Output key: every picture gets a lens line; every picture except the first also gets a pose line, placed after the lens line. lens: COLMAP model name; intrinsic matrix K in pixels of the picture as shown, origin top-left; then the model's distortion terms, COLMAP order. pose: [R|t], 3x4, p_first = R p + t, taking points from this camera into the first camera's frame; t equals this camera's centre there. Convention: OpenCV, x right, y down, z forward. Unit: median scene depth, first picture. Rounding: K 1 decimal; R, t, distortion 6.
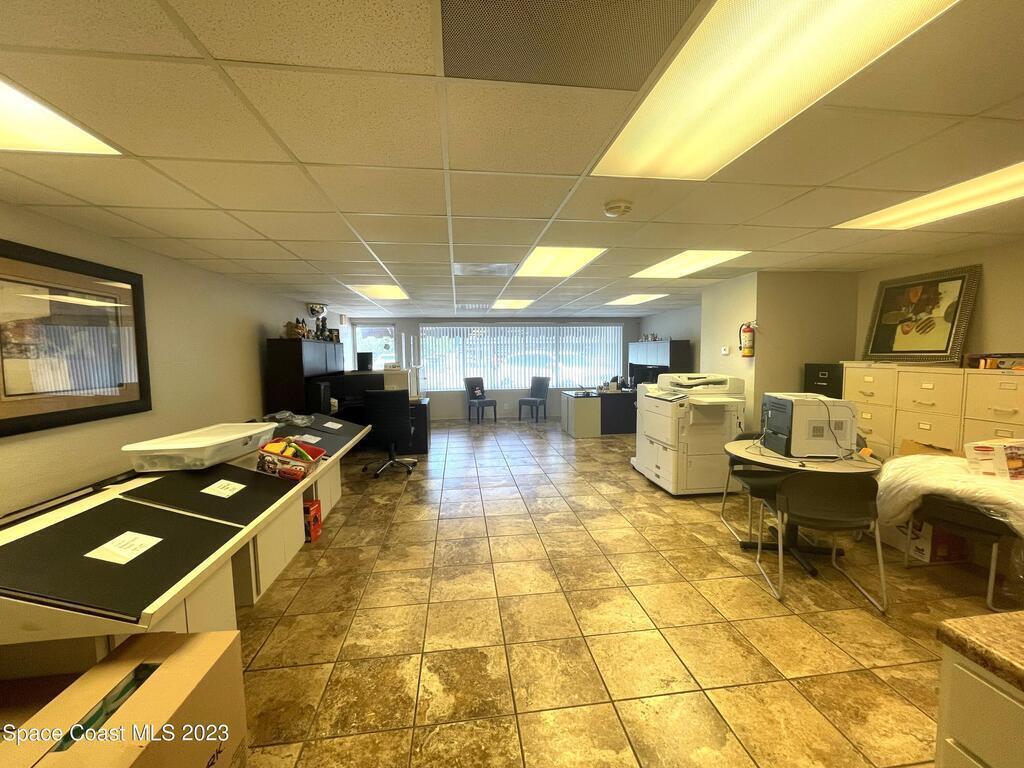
lens RADIAL K [[413.9, 0, 512.8], [0, 413.9, 384.1], [0, 0, 1]] dist [-0.002785, -0.000198]
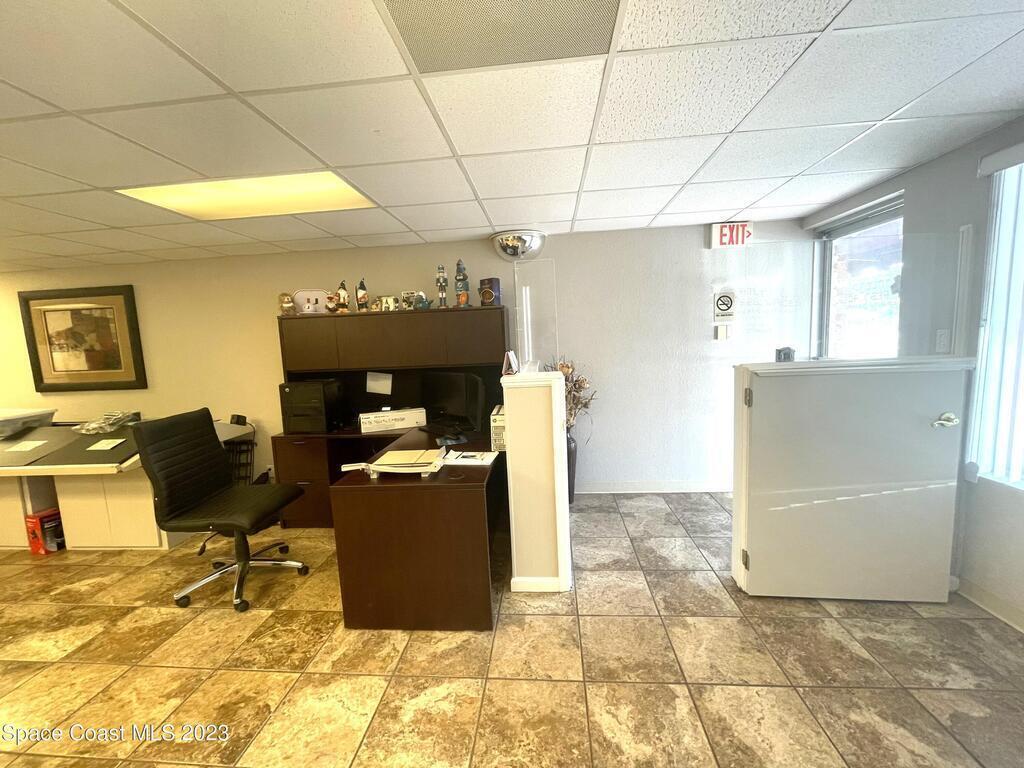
lens RADIAL K [[413.9, 0, 512.5], [0, 413.9, 384.5], [0, 0, 1]] dist [-0.002785, -0.000198]
pose [[-0.217223, 0.134856, -0.966762, 0.115172], [-0.024622, 0.989339, 0.143538, -0.142031], [0.975812, 0.054983, -0.211586, 2.053729]]
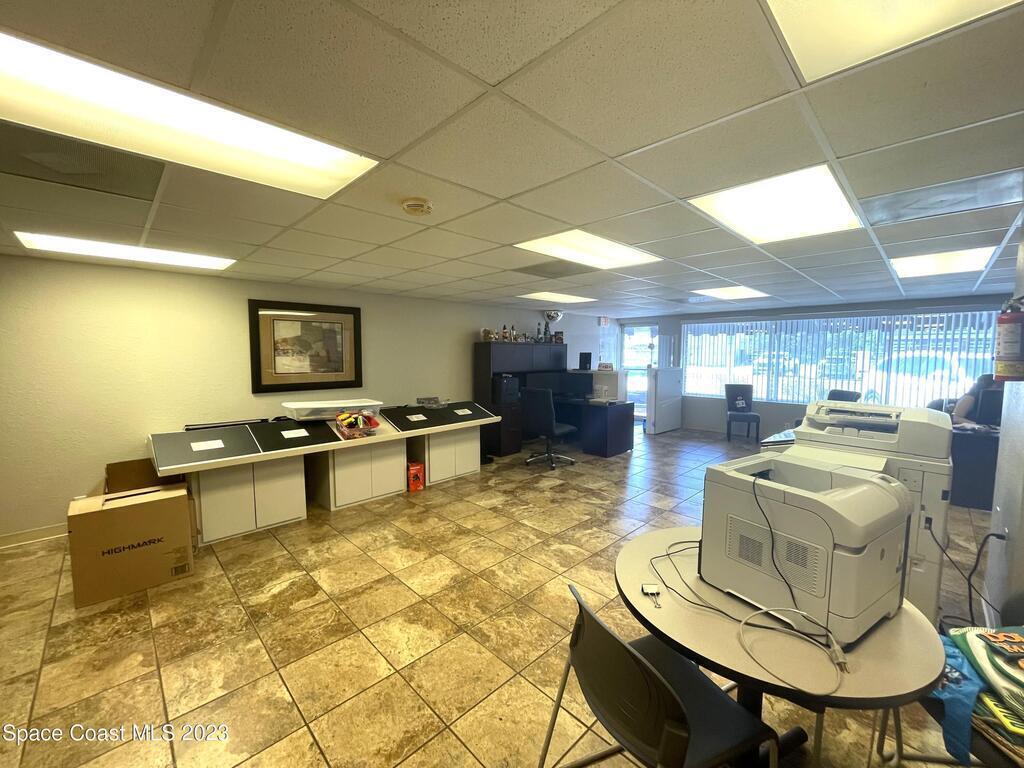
lens RADIAL K [[413.9, 0, 511.7], [0, 413.9, 383.4], [0, 0, 1]] dist [-0.002785, -0.000198]
pose [[0.600174, 0.073924, -0.796446, 0.723873], [-0.067159, 0.996861, 0.041917, -0.054518], [0.797045, 0.028331, 0.603255, 0.394184]]
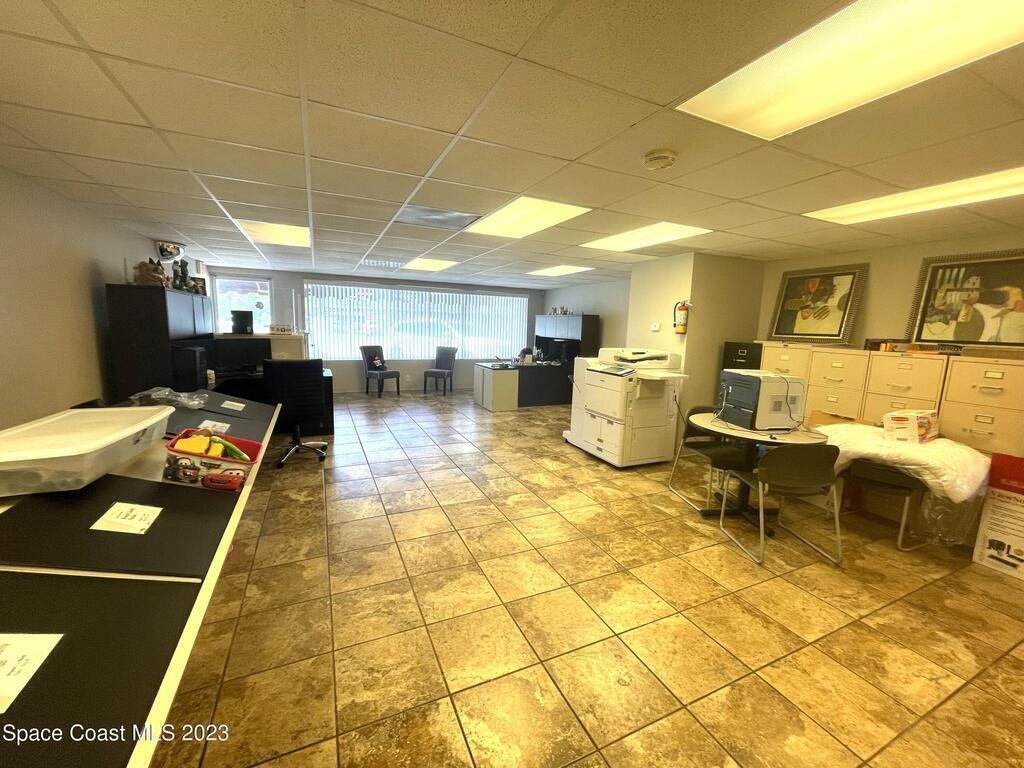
lens RADIAL K [[413.9, 0, 513.1], [0, 413.9, 384.3], [0, 0, 1]] dist [-0.002785, -0.000198]
pose [[0.952043, -0.001495, 0.305960, -0.197742], [-0.020790, 0.997361, 0.069565, -0.002312], [-0.305257, -0.072590, 0.949499, 0.143935]]
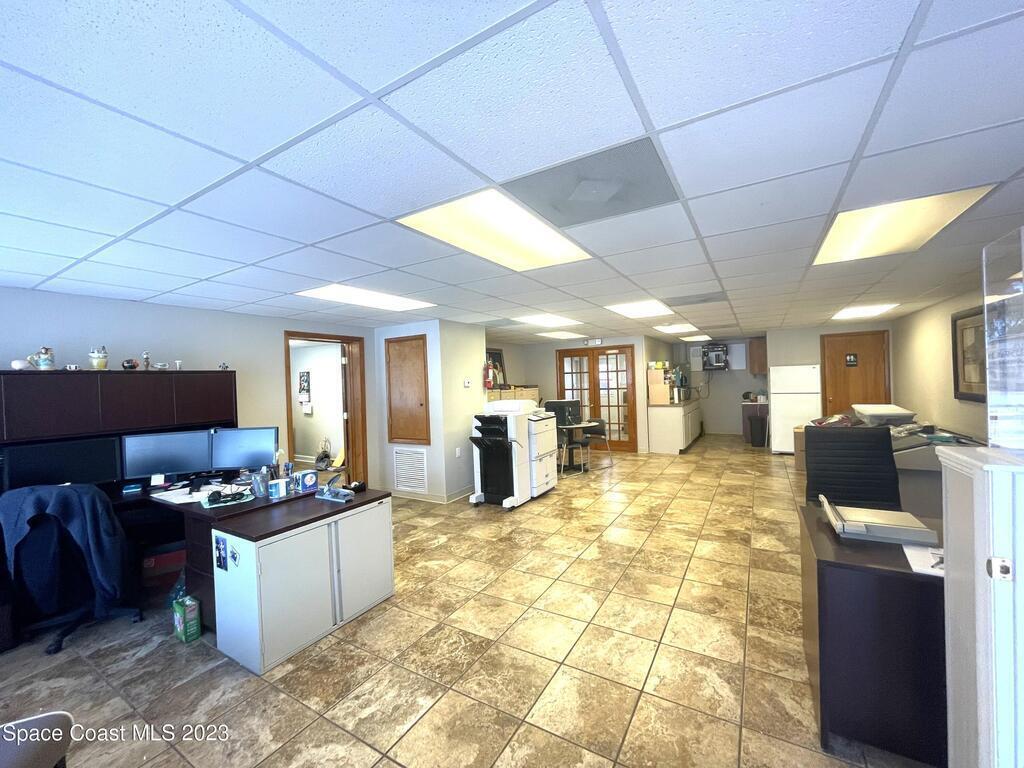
lens RADIAL K [[413.9, 0, 513.5], [0, 413.9, 384.1], [0, 0, 1]] dist [-0.002785, -0.000198]
pose [[-0.783957, 0.036909, 0.619717, -0.410608], [0.091965, 0.994122, 0.057132, -0.178279], [-0.613965, 0.101781, -0.782743, 2.442432]]
